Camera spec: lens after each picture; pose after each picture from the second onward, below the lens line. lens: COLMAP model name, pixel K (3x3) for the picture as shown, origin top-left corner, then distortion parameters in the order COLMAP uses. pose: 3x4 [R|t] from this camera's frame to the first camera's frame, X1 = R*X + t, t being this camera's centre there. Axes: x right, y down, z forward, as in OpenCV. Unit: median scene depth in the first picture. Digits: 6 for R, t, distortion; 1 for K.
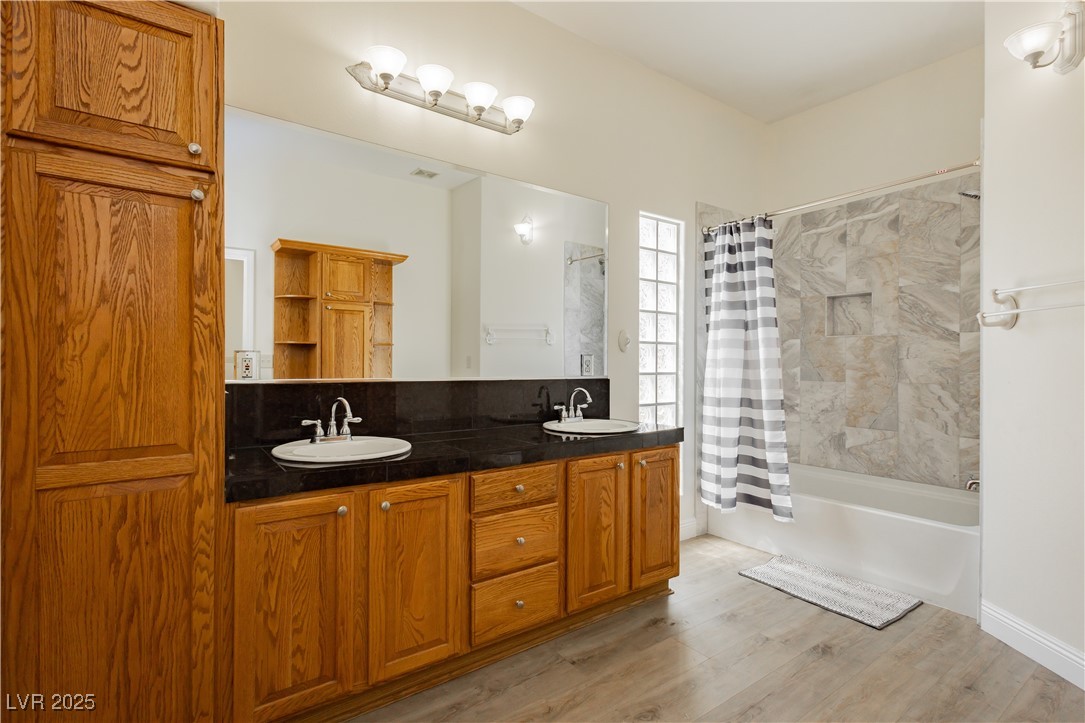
lens RADIAL K [[496.2, 0, 529.6], [0, 496.2, 364.1], [0, 0, 1]] dist [0.001107, -0.000133]
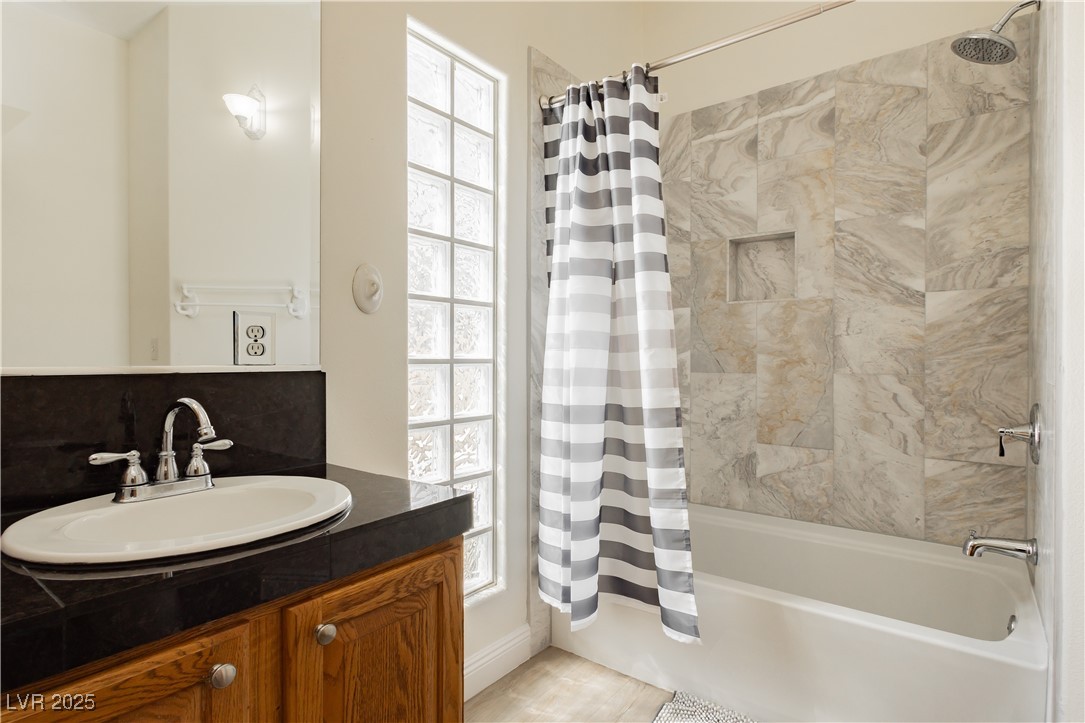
lens RADIAL K [[557.4, 0, 566.3], [0, 557.4, 360.9], [0, 0, 1]] dist [0.003472, 0.000225]
pose [[0.943843, -0.004422, 0.330366, 0.185080], [0.002903, 0.999983, 0.005091, 0.016799], [-0.330382, -0.003846, 0.943839, 0.441390]]
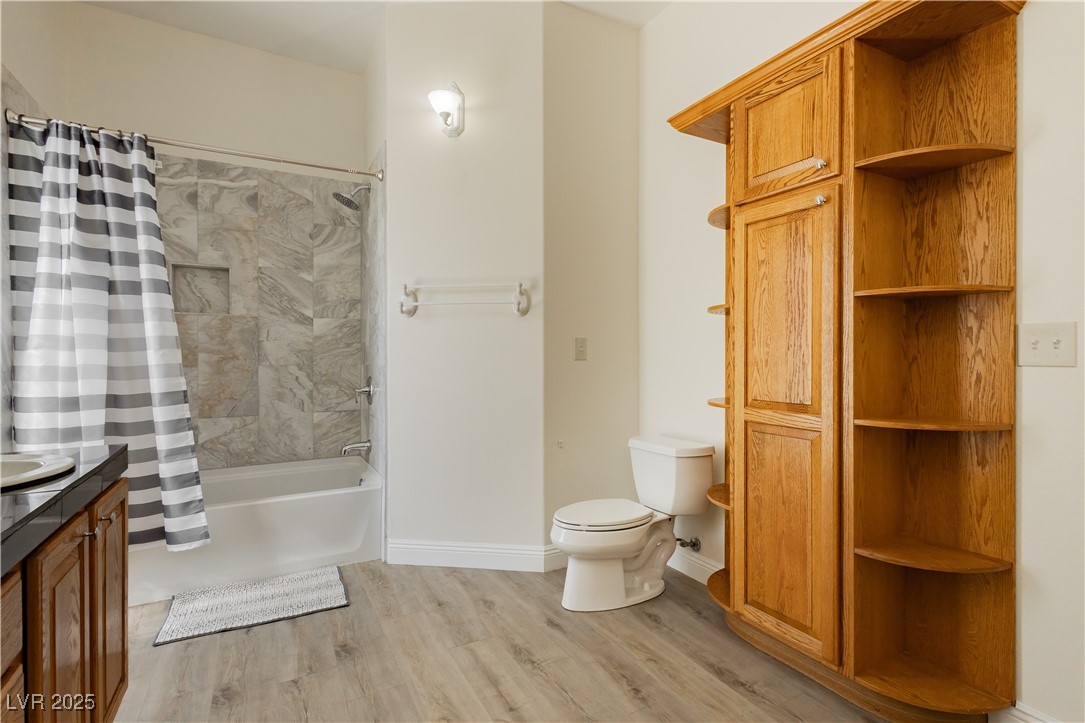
lens RADIAL K [[517.6, 0, 540.0], [0, 517.6, 356.2], [0, 0, 1]] dist [0.000706, -0.000378]
pose [[0.113331, -0.007852, 0.993526, -0.203350], [0.003322, 0.999966, 0.007524, 0.013507], [-0.993552, 0.002448, 0.113353, 0.336782]]
